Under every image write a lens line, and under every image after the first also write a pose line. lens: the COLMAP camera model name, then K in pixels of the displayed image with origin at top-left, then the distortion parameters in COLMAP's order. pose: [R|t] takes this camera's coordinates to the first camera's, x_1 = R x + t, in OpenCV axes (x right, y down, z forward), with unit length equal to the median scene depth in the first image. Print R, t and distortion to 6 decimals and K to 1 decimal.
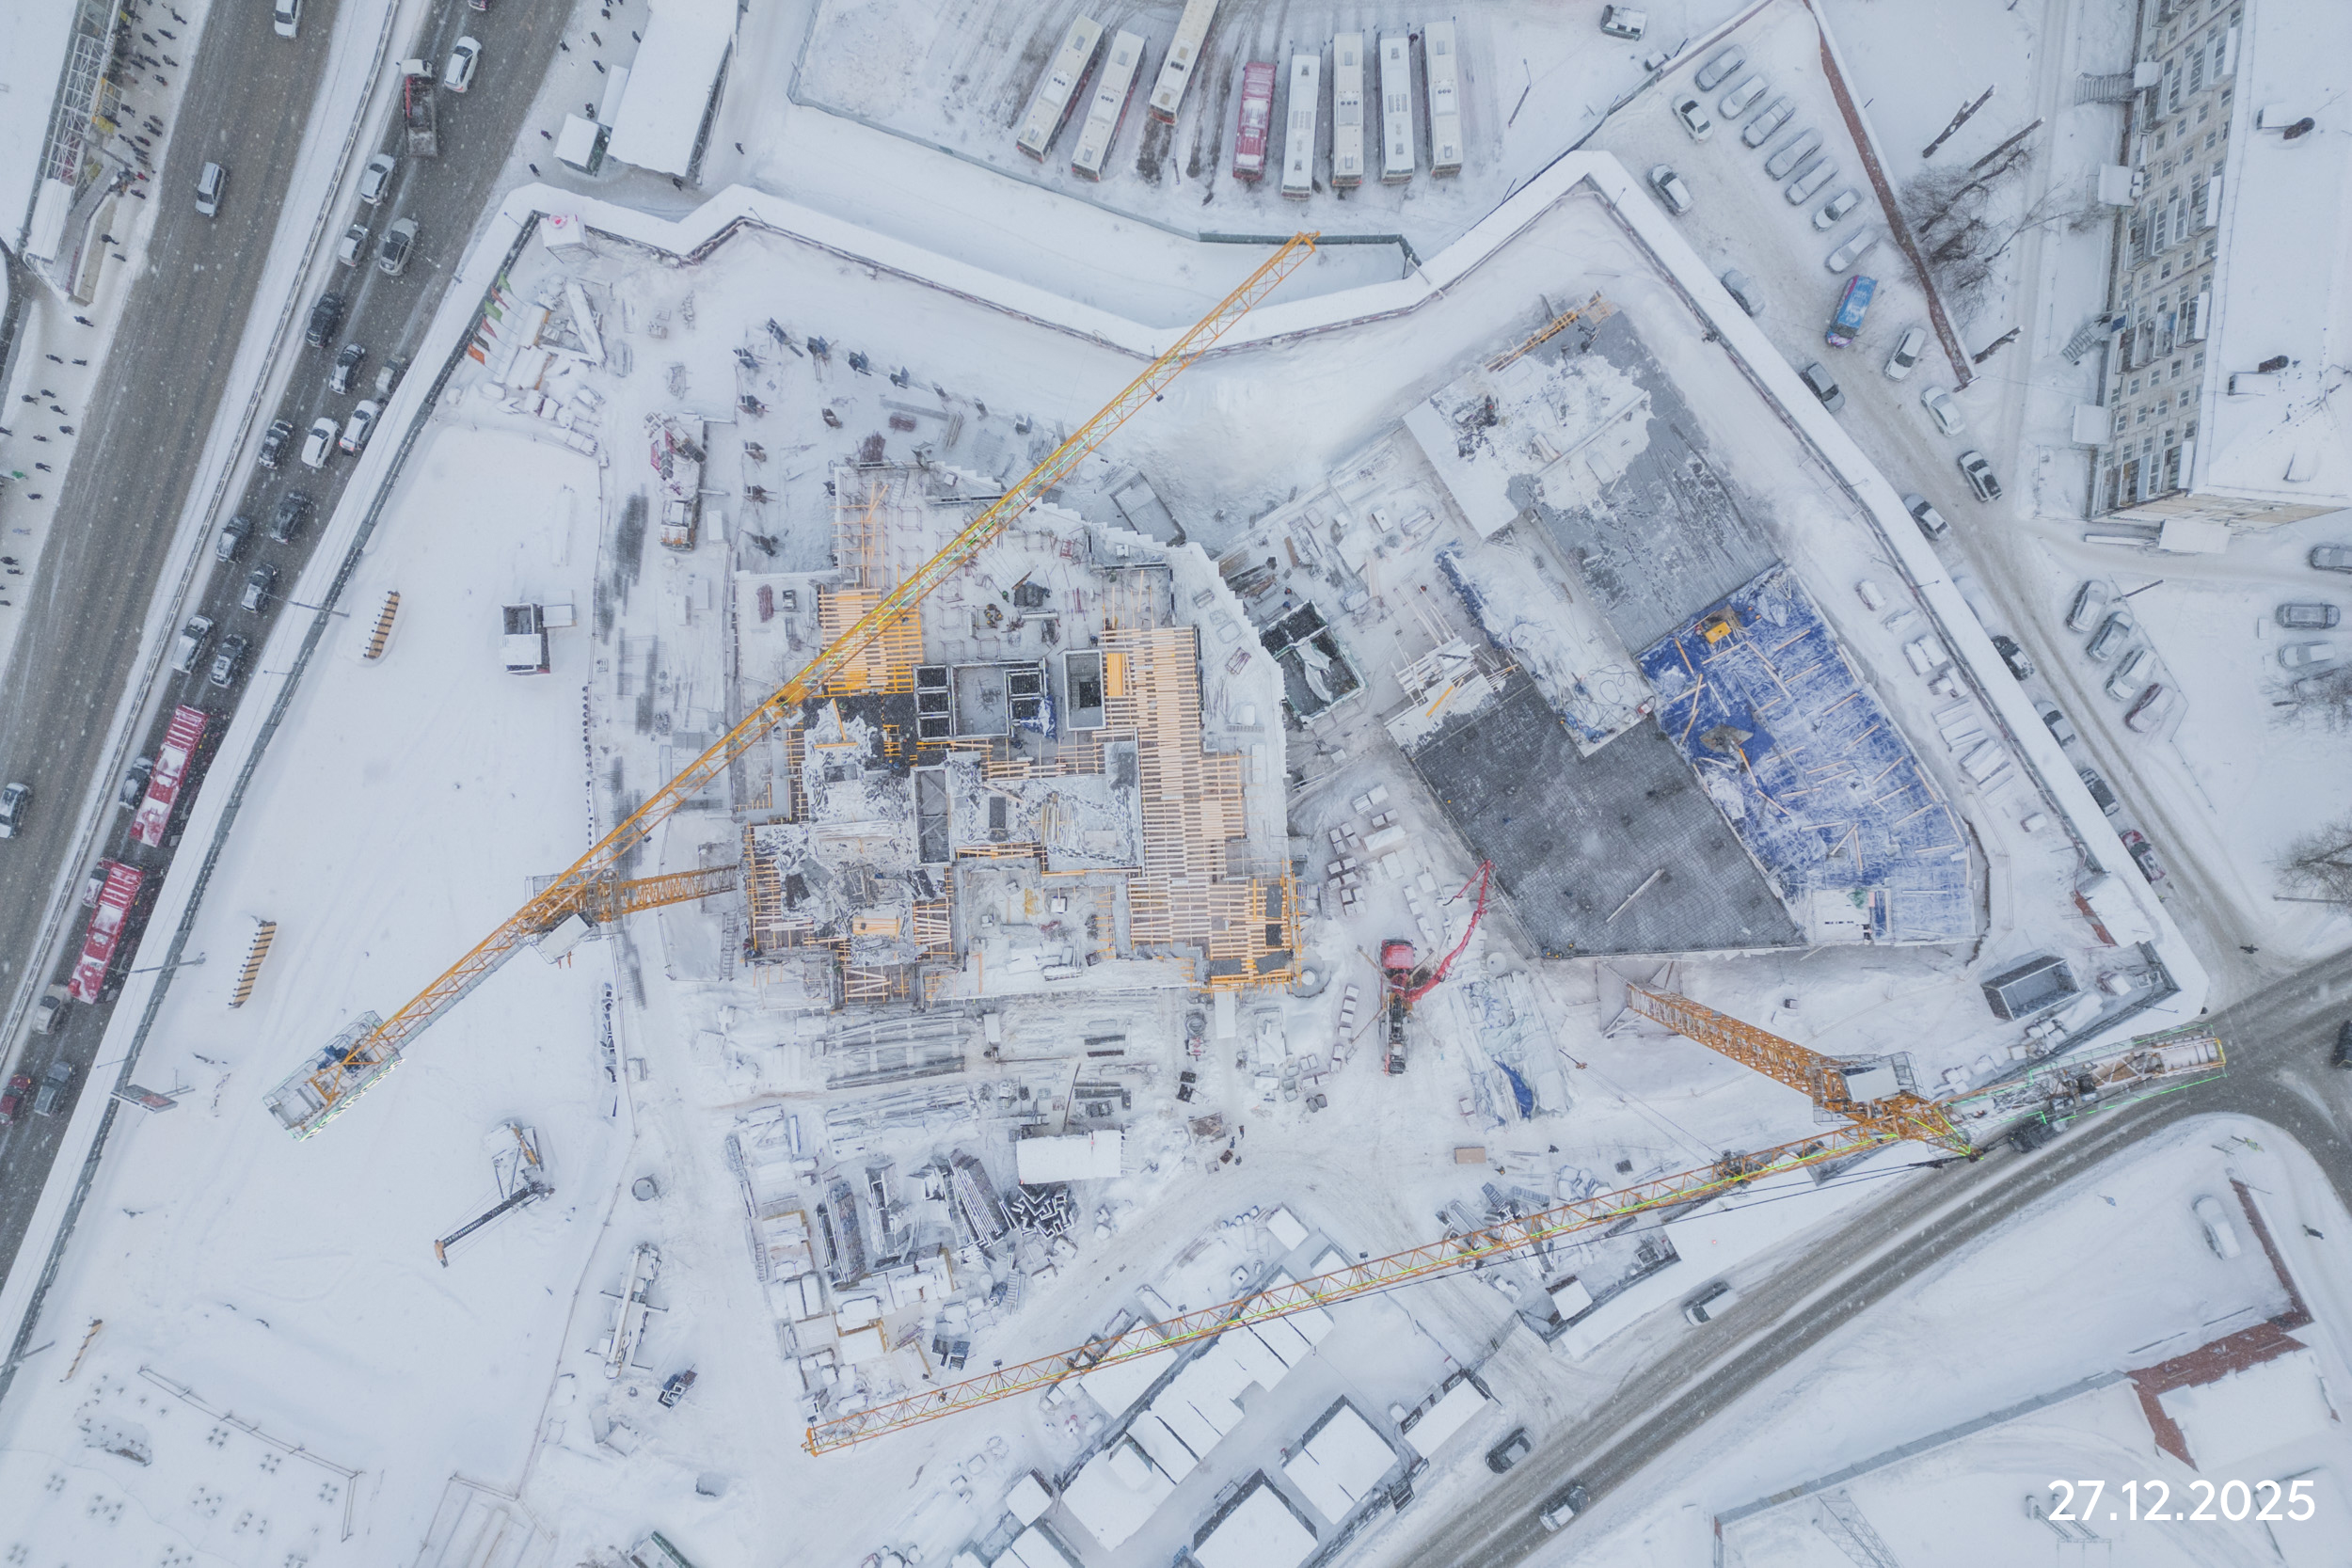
lens RADIAL K [[1577.3, 0, 1176.0], [0, 1577.3, 784.0], [0, 0, 1]] dist [0.170496, -0.278047]
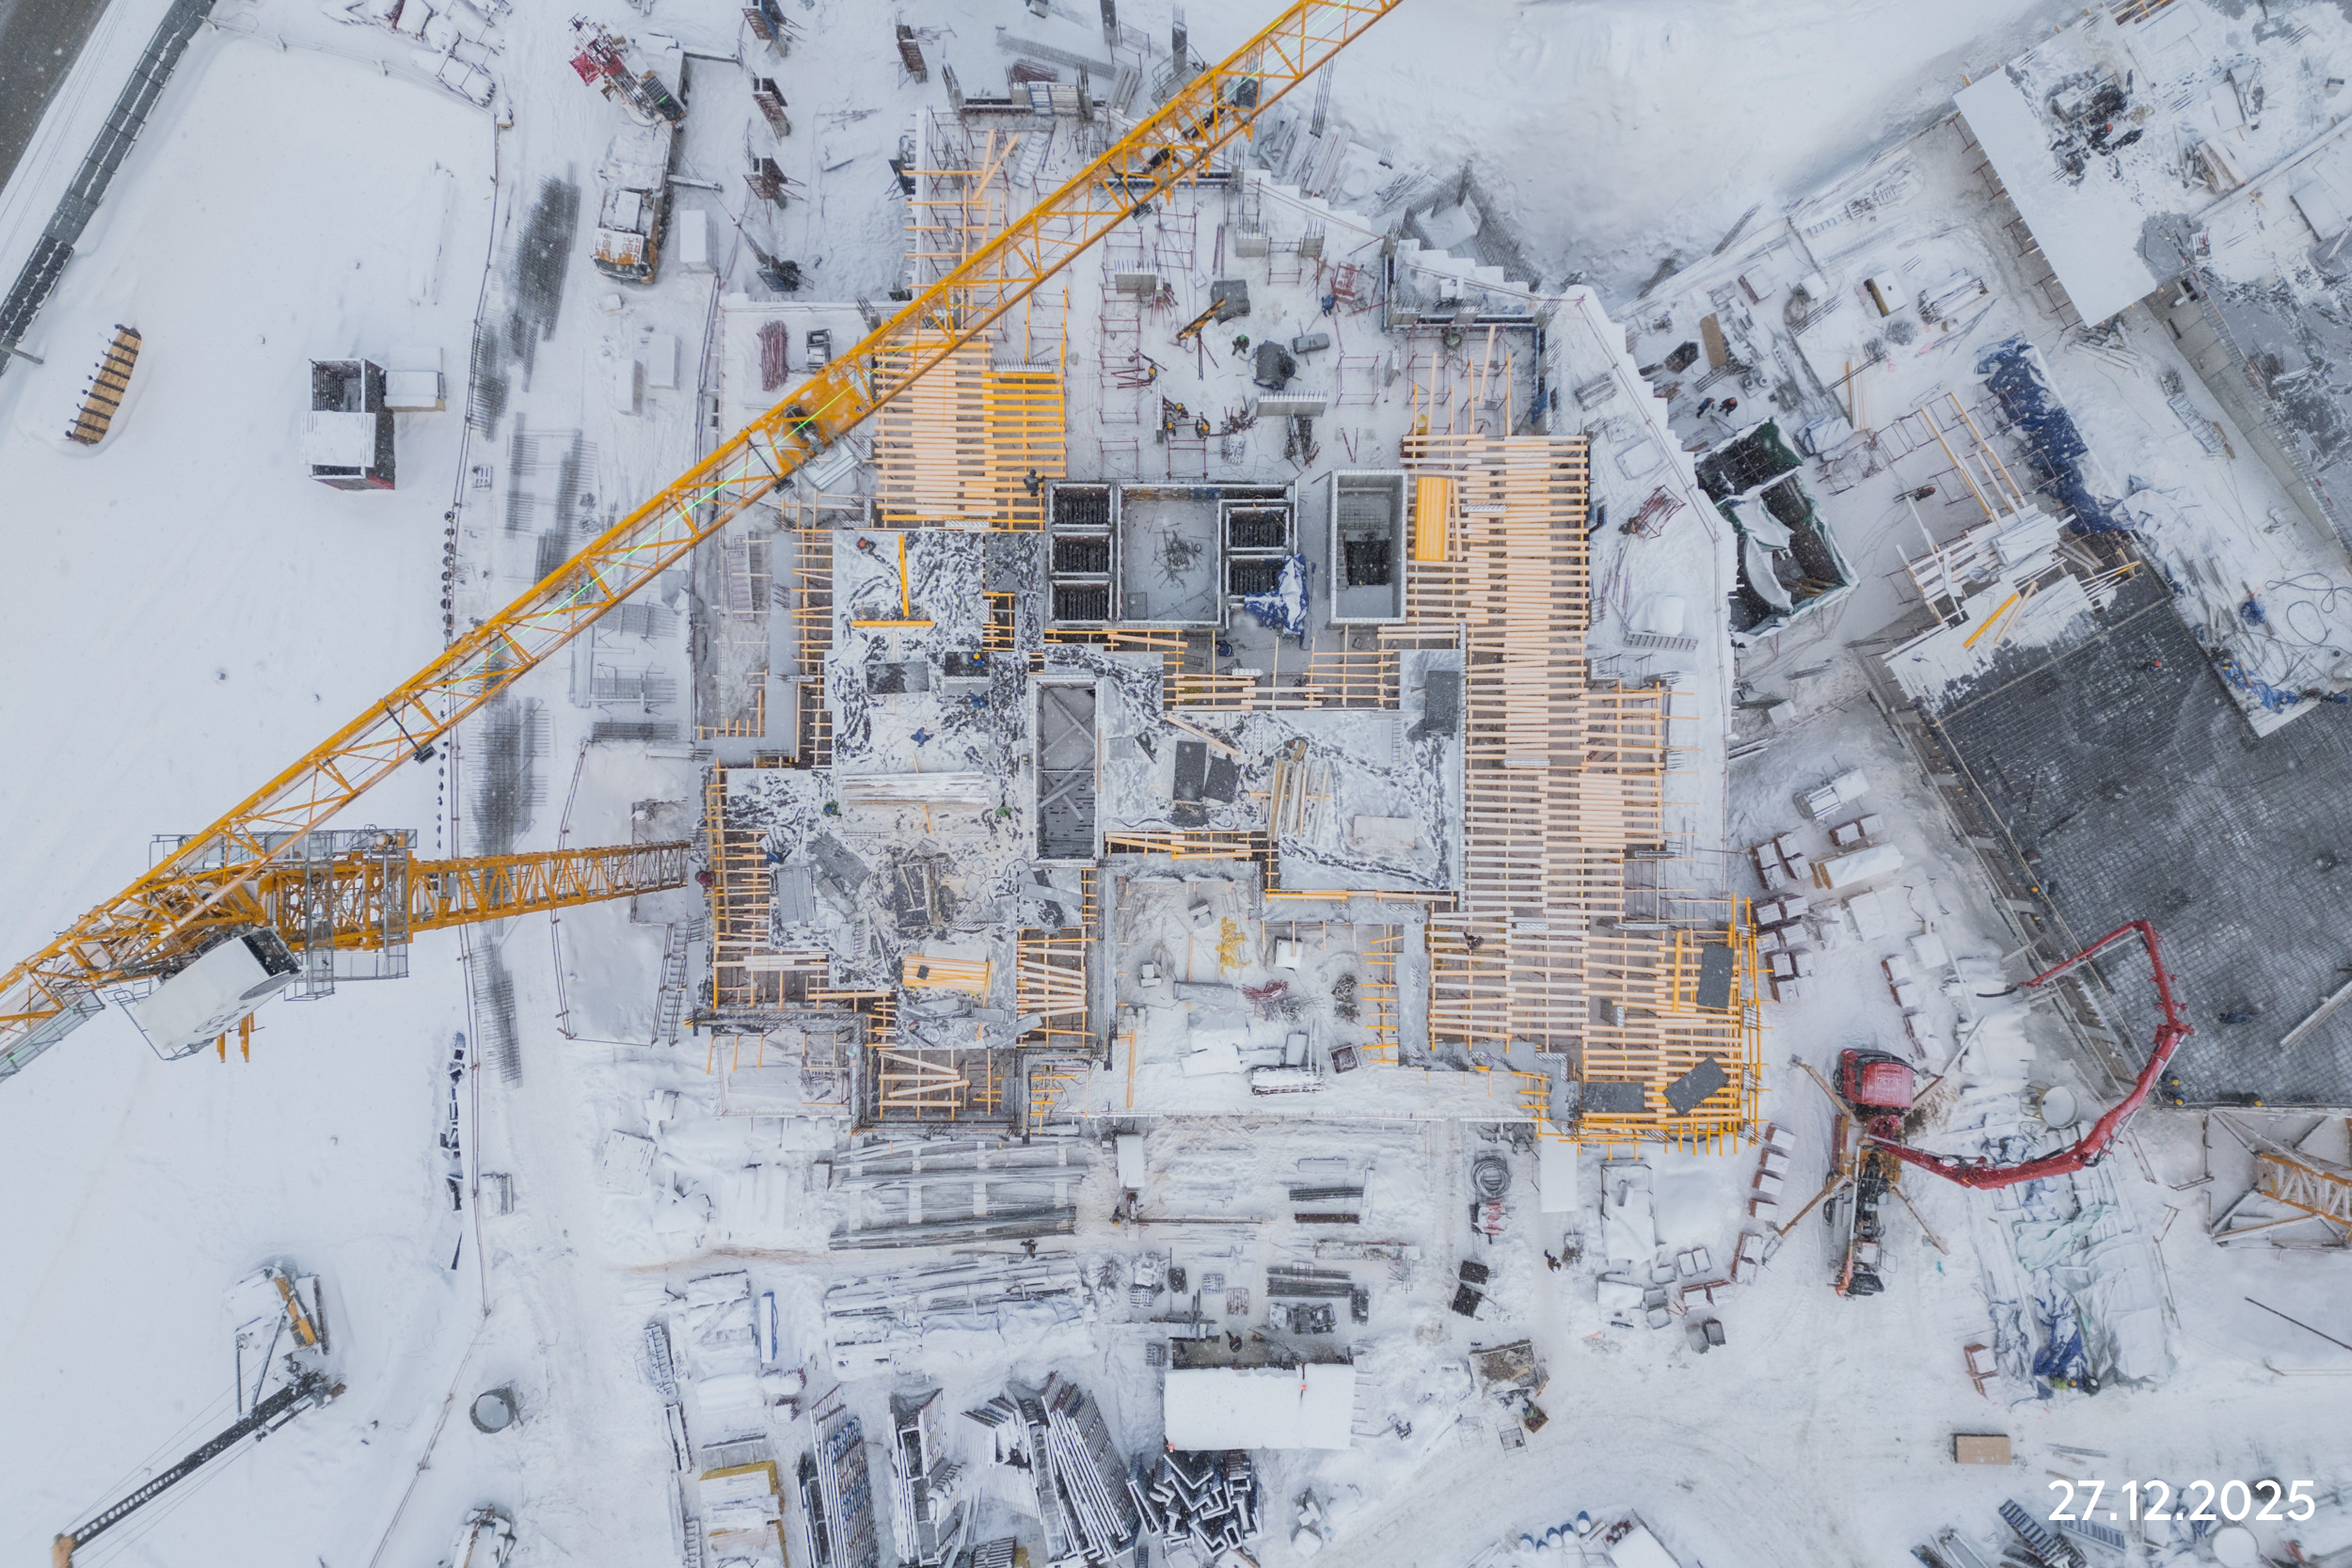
lens RADIAL K [[1622.6, 0, 1176.0], [0, 1622.6, 784.0], [0, 0, 1]] dist [0.109601, -0.093900]
pose [[0.998151, 0.060737, -0.002224, -0.107767], [-0.060747, 0.998142, -0.004806, 0.023425], [0.001928, 0.004932, 0.999986, 0.430187]]
